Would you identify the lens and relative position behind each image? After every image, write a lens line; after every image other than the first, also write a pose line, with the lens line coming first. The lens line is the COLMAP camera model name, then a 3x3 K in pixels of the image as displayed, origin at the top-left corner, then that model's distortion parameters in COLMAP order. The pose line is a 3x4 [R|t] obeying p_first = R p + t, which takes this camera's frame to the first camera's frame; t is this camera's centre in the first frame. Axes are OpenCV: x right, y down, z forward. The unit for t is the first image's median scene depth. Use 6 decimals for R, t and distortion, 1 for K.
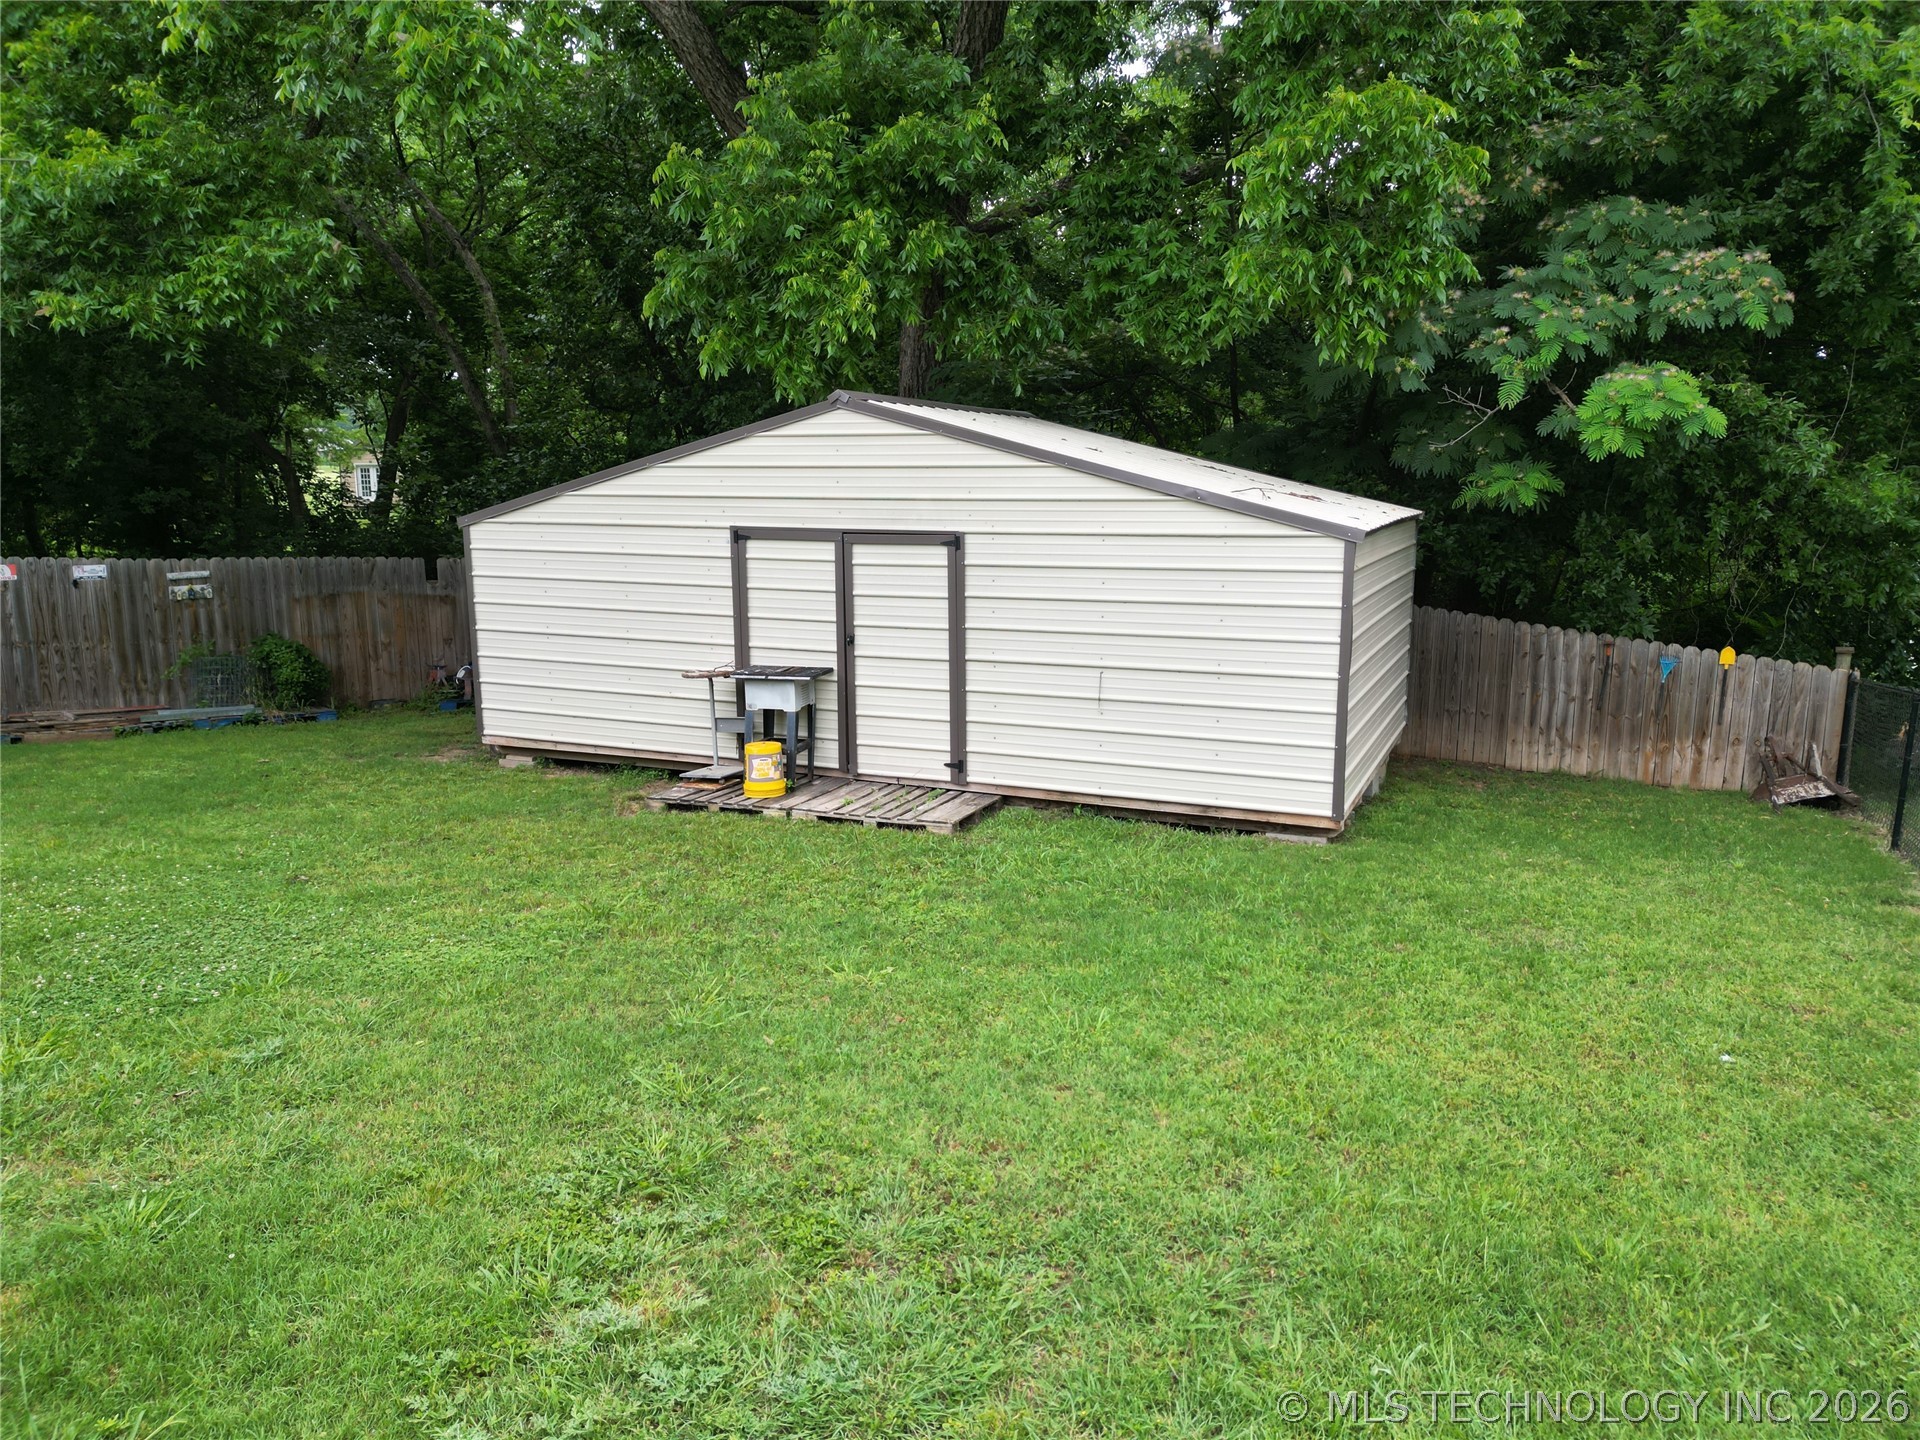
lens RADIAL K [[1344.1, 0, 961.0], [0, 1344.1, 714.3], [0, 0, 1]] dist [0.059396, -0.045706]
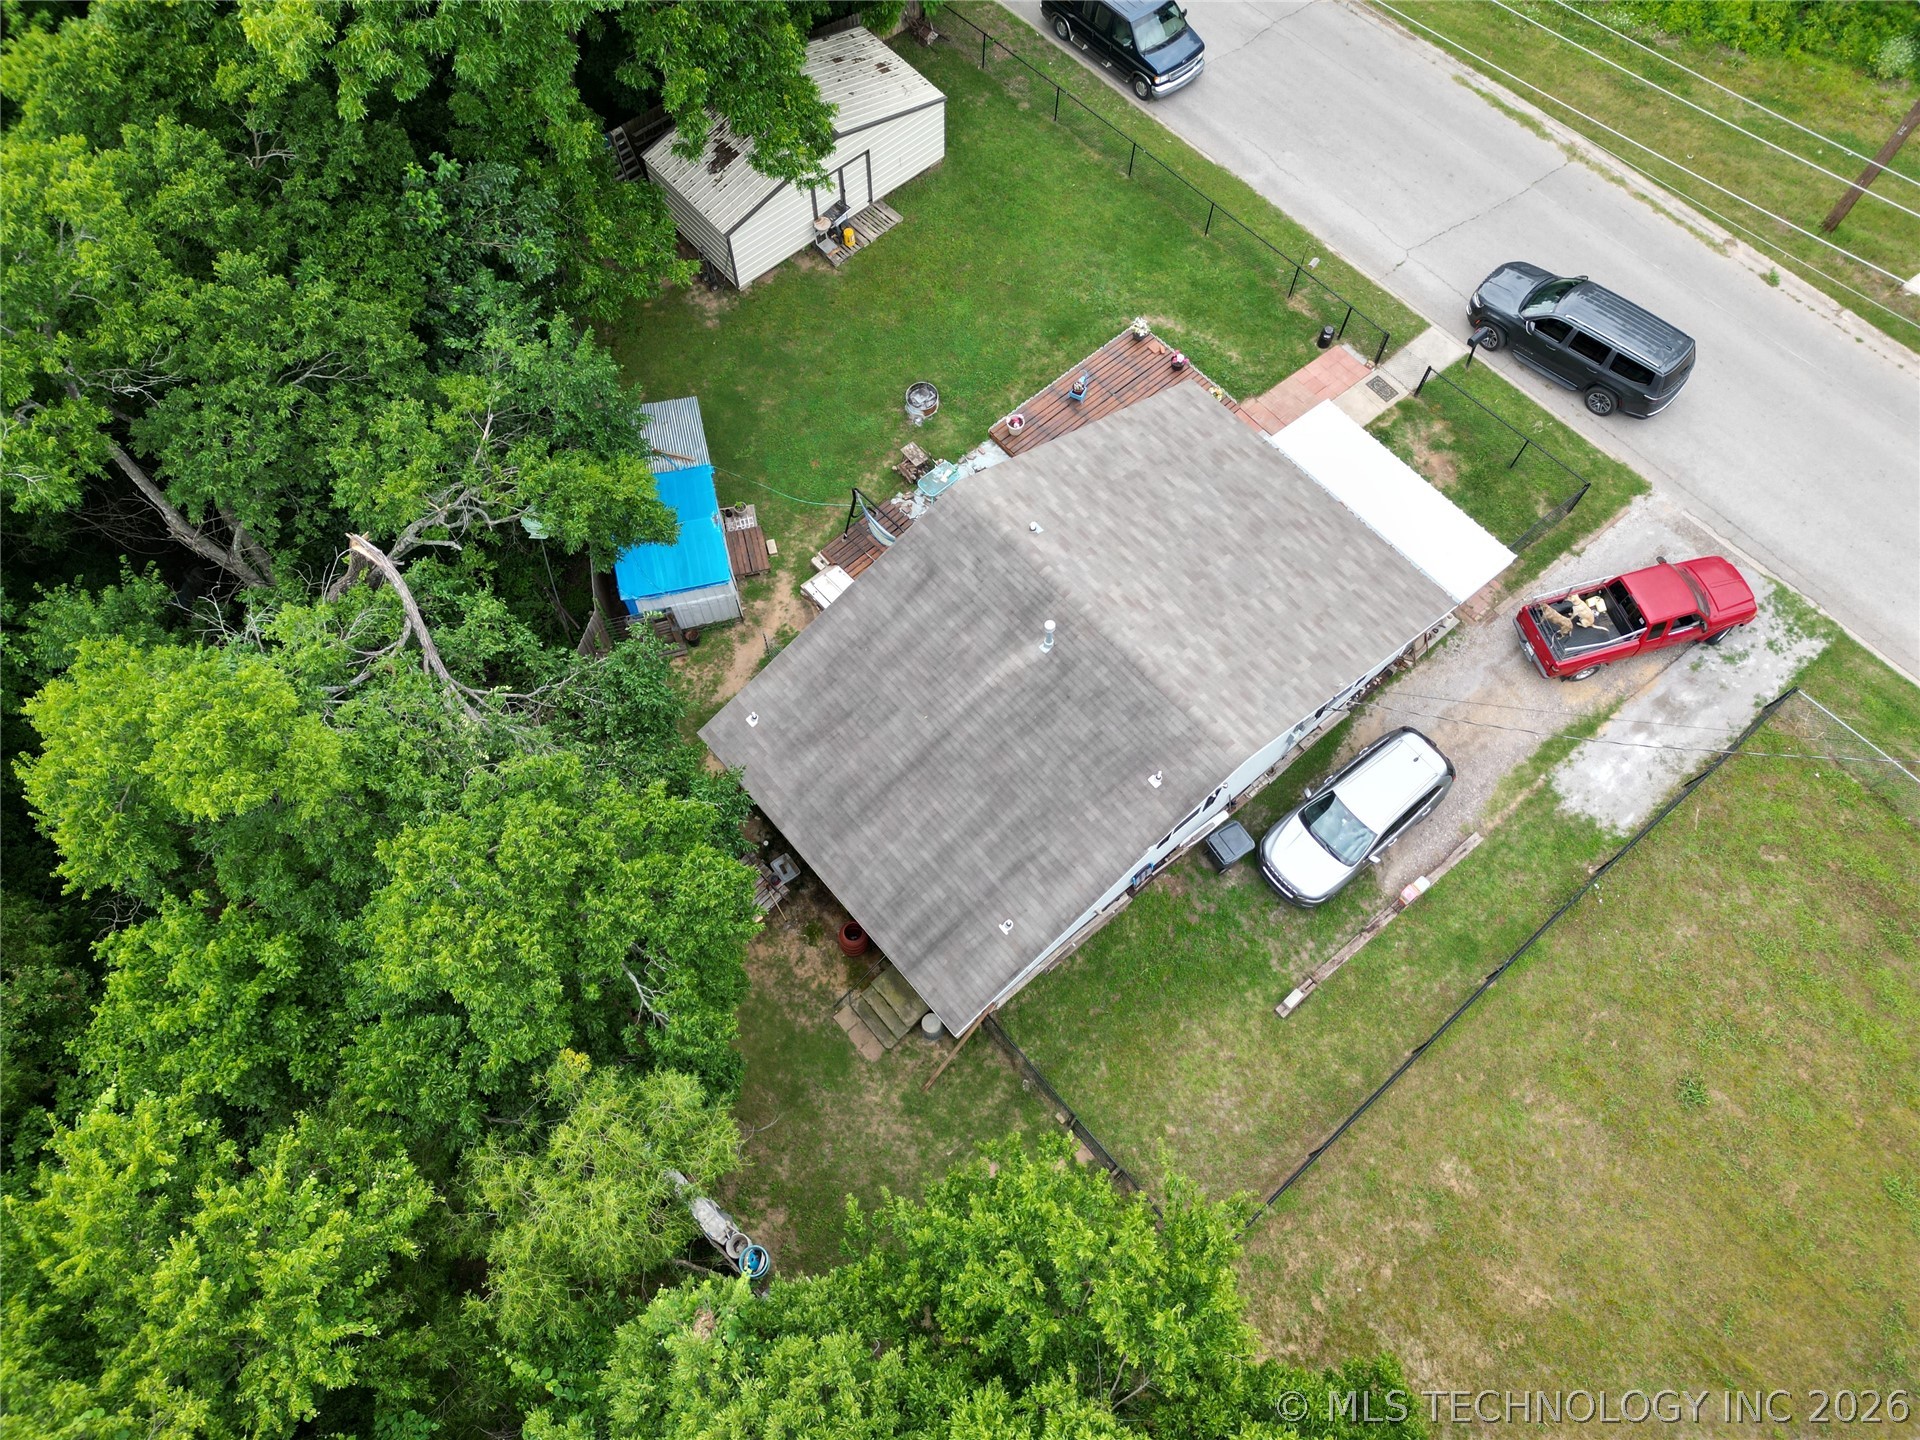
lens RADIAL K [[1344.1, 0, 965.4], [0, 1344.1, 720.9], [0, 0, 1]] dist [0.059396, -0.045706]
pose [[0.410187, -0.825581, 0.387509, -2.613727], [0.149579, 0.480046, 0.864397, -2.546353], [-0.899652, -0.296601, 0.320398, -0.889250]]
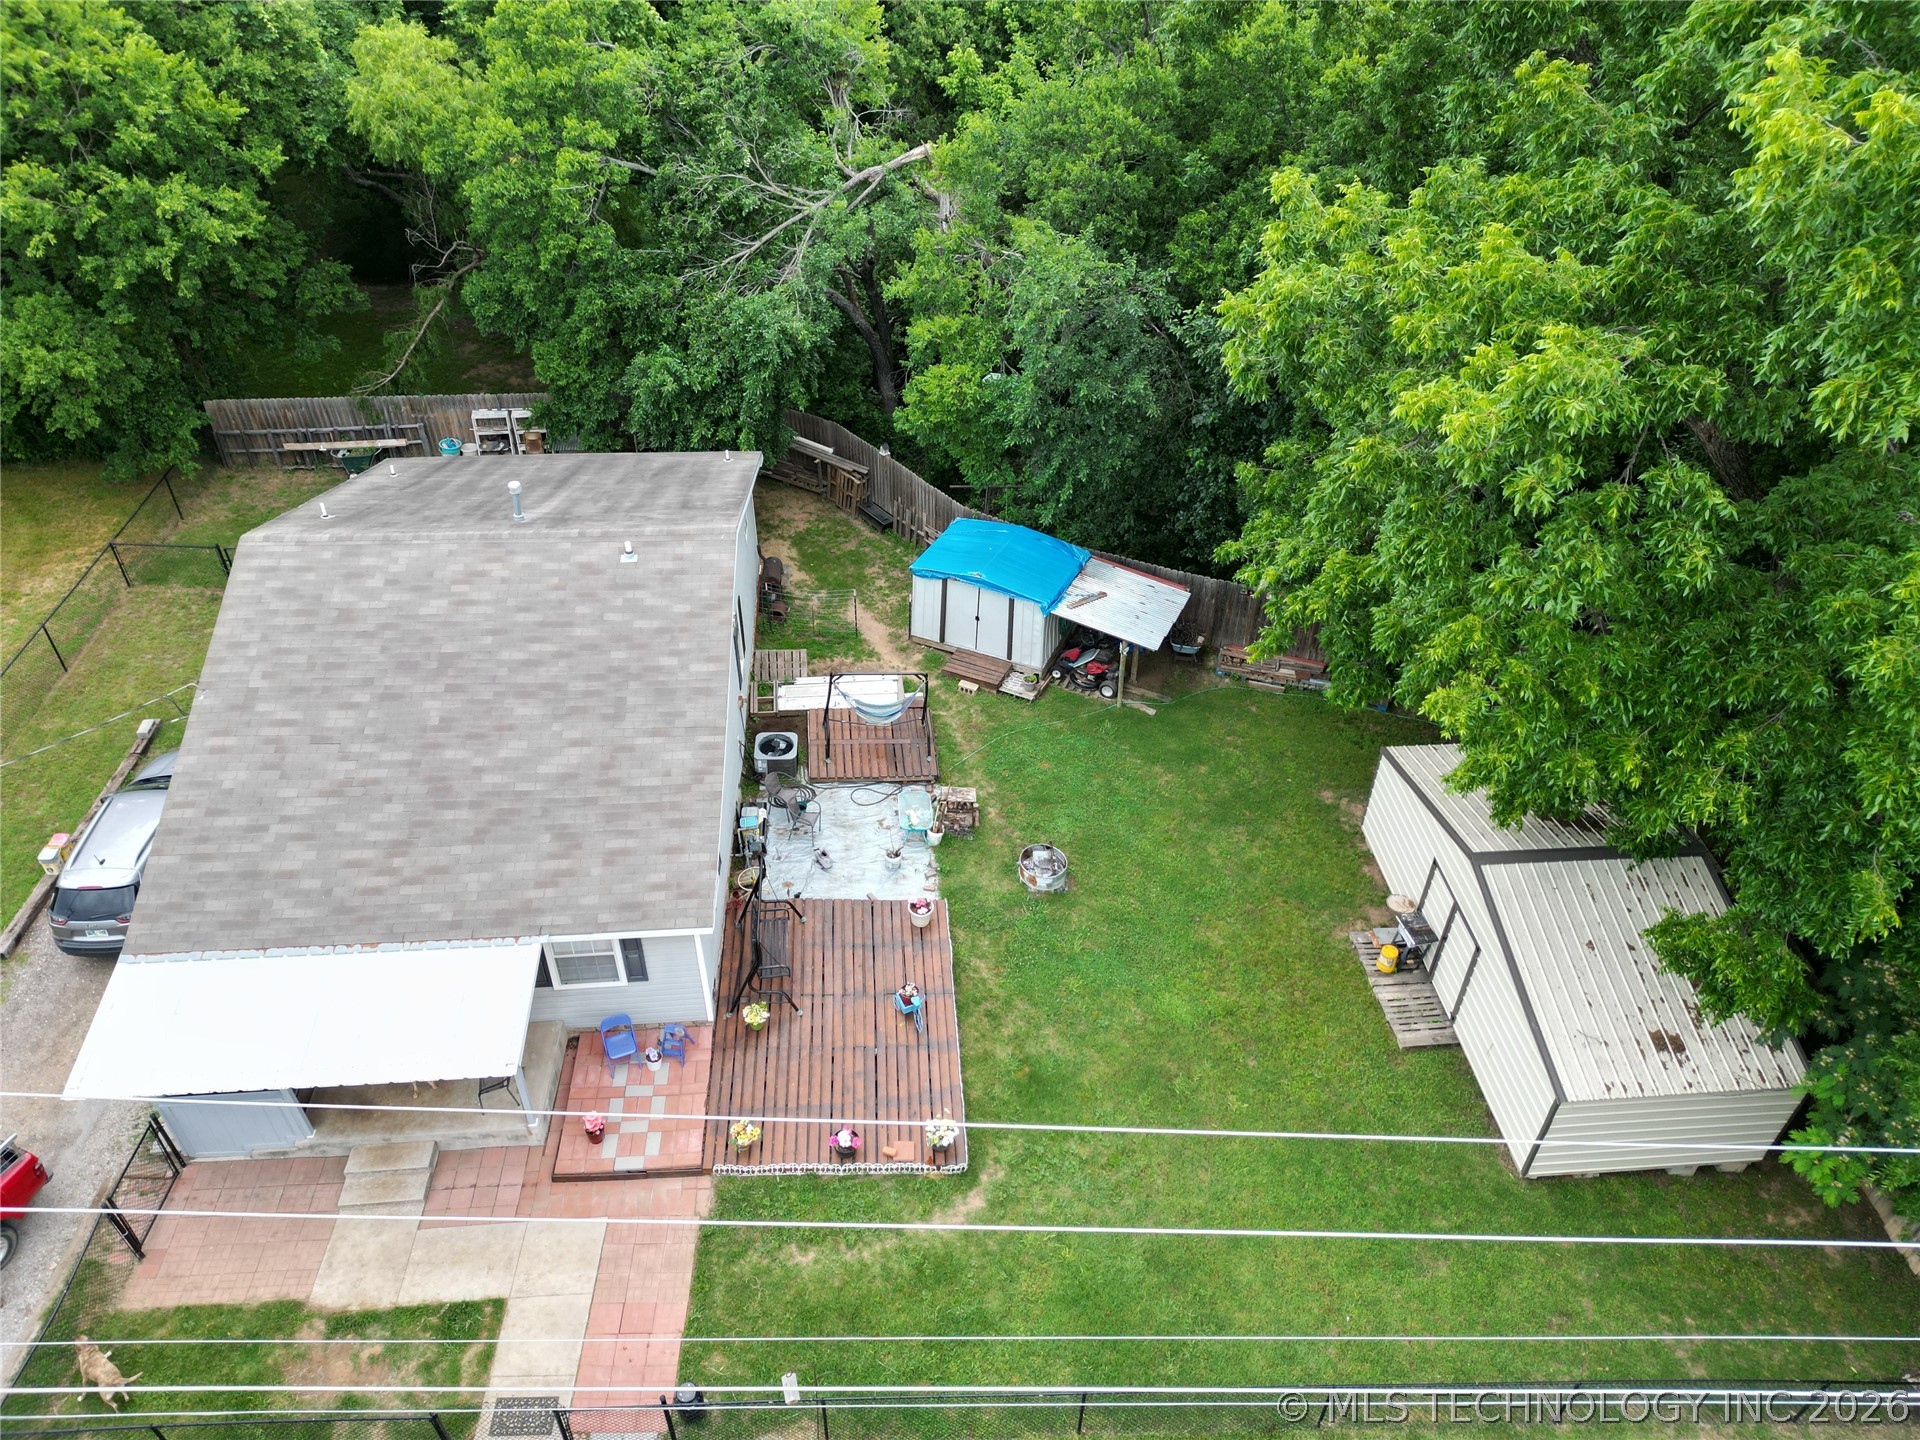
lens RADIAL K [[1344.1, 0, 962.3], [0, 1344.1, 719.4], [0, 0, 1]] dist [0.059396, -0.045706]
pose [[0.484830, 0.558578, -0.673001, 0.850706], [-0.166212, 0.814310, 0.556123, -1.491043], [0.858670, -0.157764, 0.487644, -0.701944]]
